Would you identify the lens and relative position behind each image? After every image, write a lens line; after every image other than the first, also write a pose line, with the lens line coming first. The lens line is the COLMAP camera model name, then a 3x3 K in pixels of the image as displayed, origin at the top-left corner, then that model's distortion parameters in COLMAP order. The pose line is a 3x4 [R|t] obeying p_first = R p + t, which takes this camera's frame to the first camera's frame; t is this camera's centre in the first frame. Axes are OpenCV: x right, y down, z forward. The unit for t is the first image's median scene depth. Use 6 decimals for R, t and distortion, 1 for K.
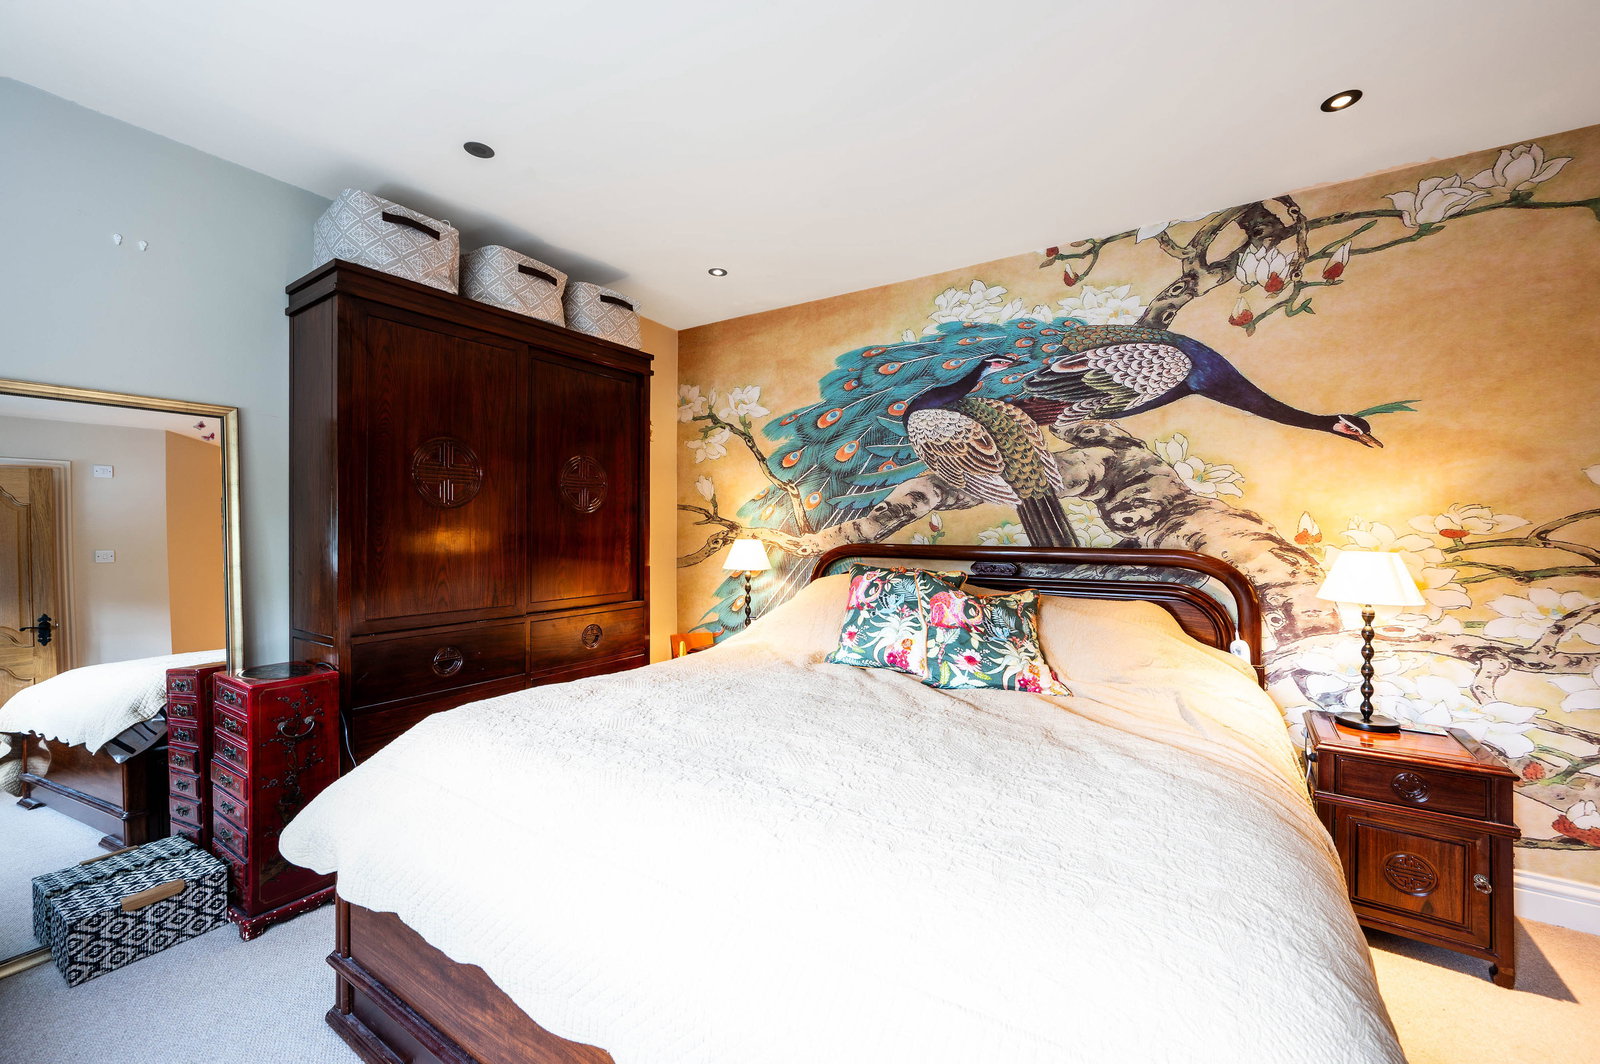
lens RADIAL K [[640.7, 0, 793.7], [0, 640.7, 530.5], [0, 0, 1]] dist [-0.001187, 0.000154]
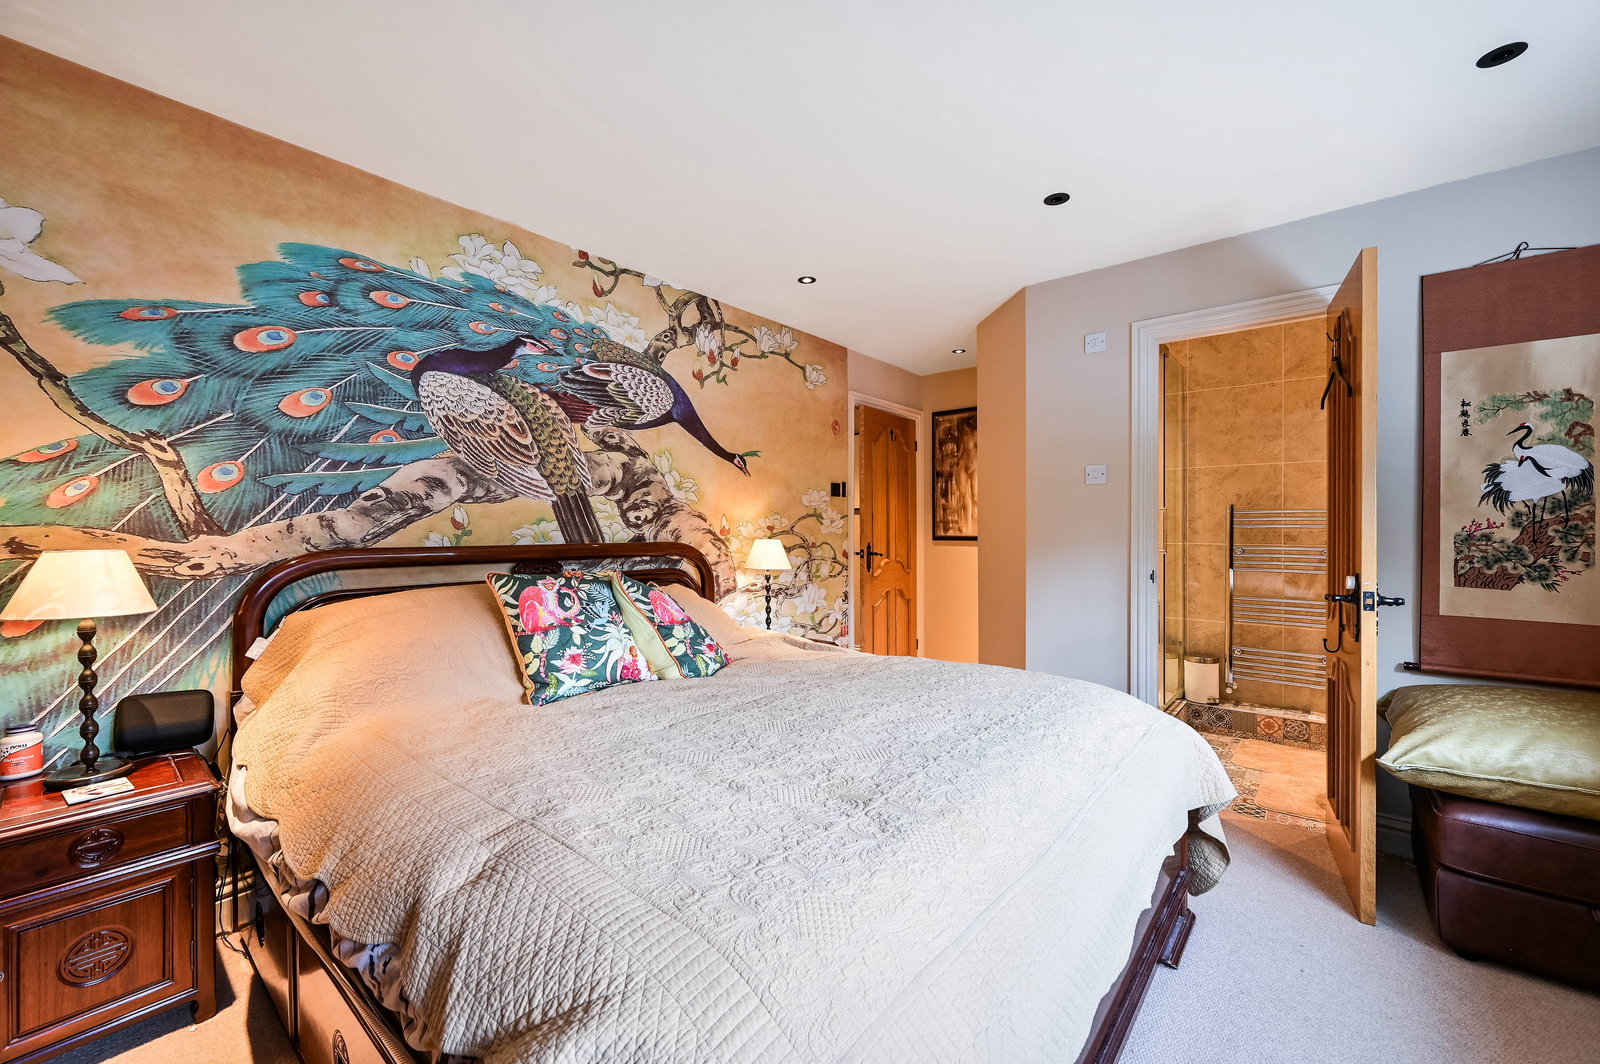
lens RADIAL K [[640.7, 0, 793.7], [0, 640.7, 530.5], [0, 0, 1]] dist [-0.001187, 0.000154]
pose [[0.120842, -0.007394, 0.992644, -0.559967], [0.005391, 0.999962, 0.006793, -0.000344], [-0.992657, 0.004530, 0.120877, 0.529489]]
